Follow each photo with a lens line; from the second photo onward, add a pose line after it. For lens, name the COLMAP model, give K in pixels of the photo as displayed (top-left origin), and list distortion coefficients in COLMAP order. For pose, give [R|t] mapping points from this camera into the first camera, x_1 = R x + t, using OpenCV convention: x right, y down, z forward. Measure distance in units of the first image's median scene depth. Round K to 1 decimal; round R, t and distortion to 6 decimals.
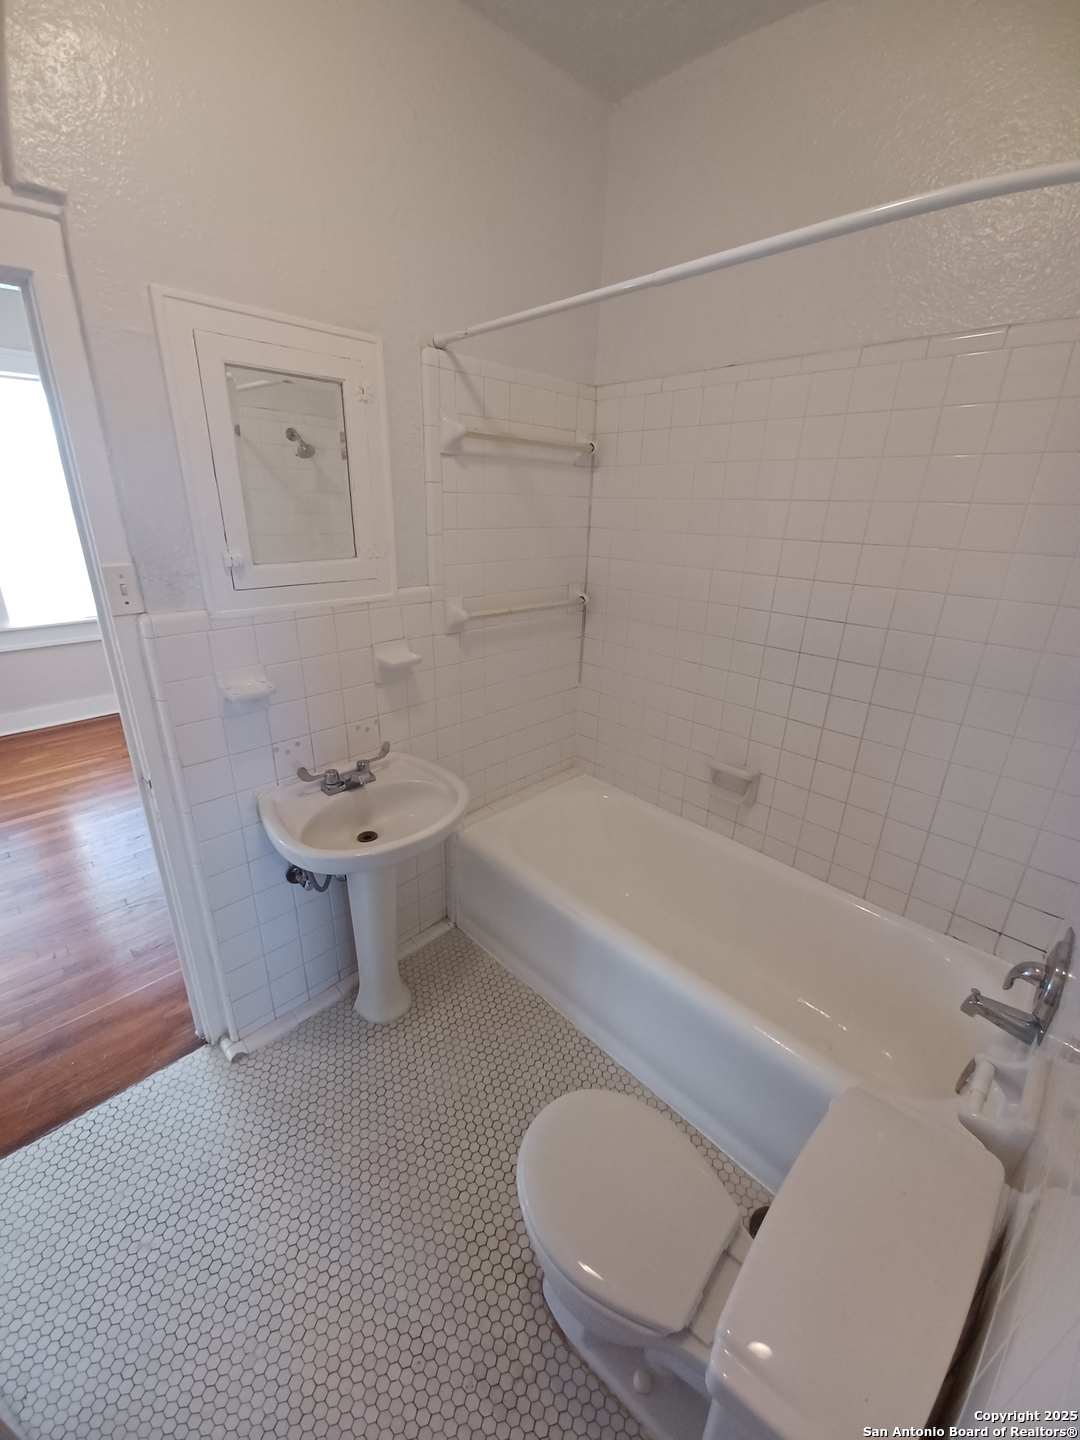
lens RADIAL K [[569.9, 0, 536.9], [0, 569.9, 721.6], [0, 0, 1]] dist [-0.012962, -0.002149]
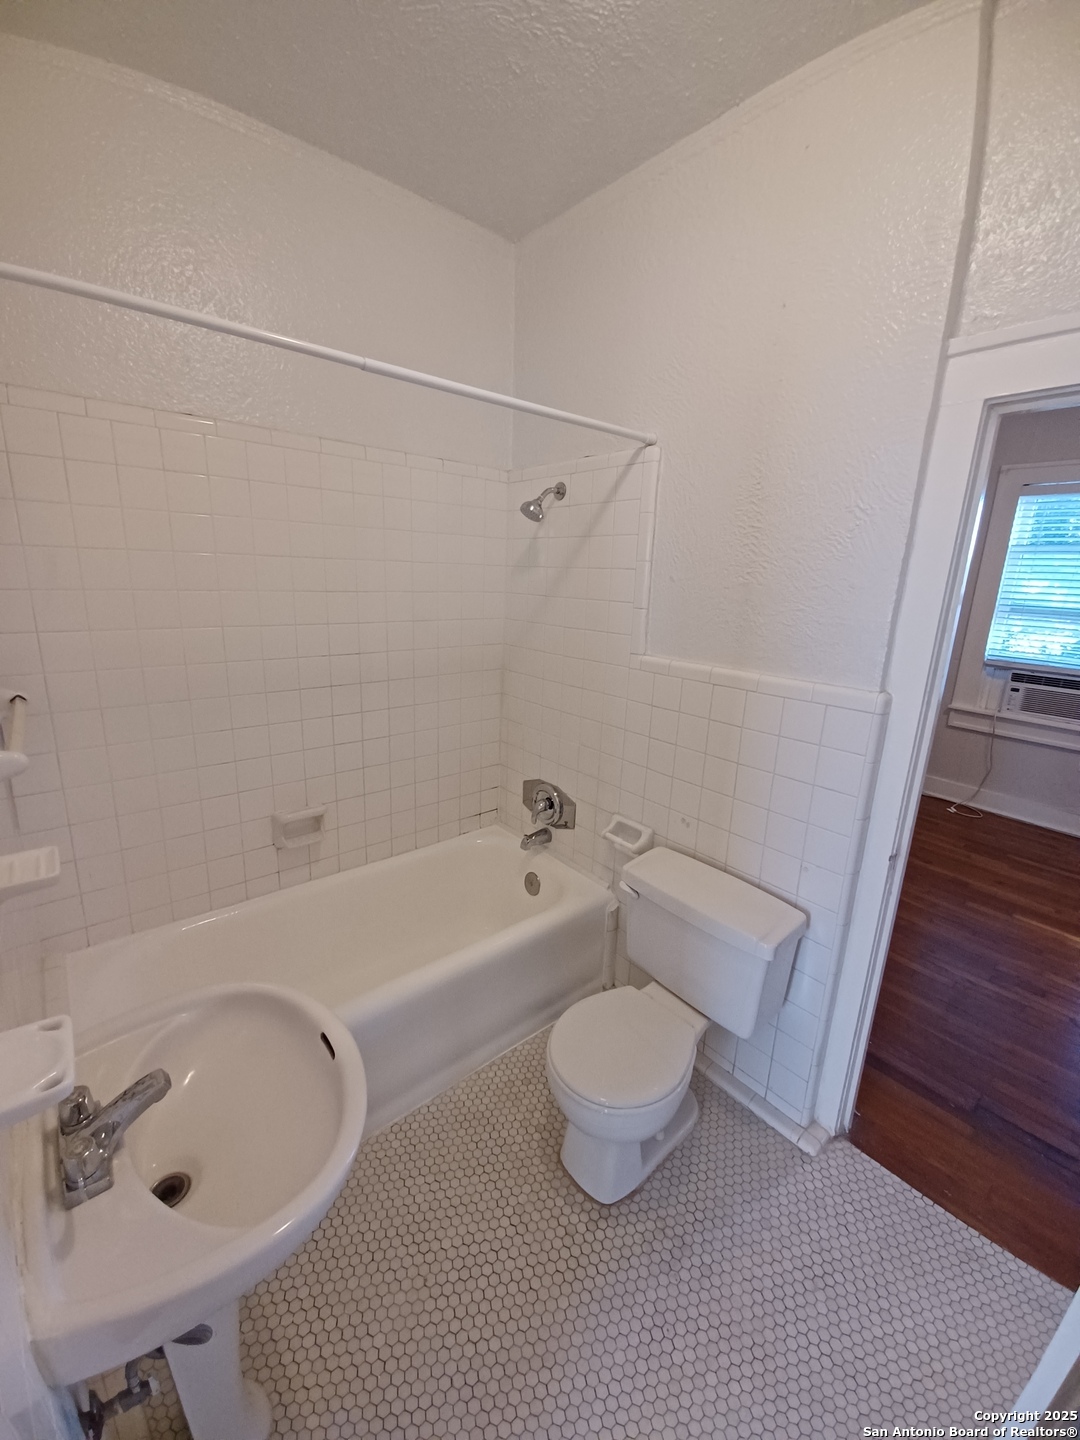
lens RADIAL K [[569.9, 0, 535.0], [0, 569.9, 716.2], [0, 0, 1]] dist [-0.012962, -0.002149]
pose [[0.072473, -0.262691, 0.962155, -0.677950], [0.333745, 0.915466, 0.224805, -0.201072], [-0.939873, 0.304822, 0.154018, 0.494950]]
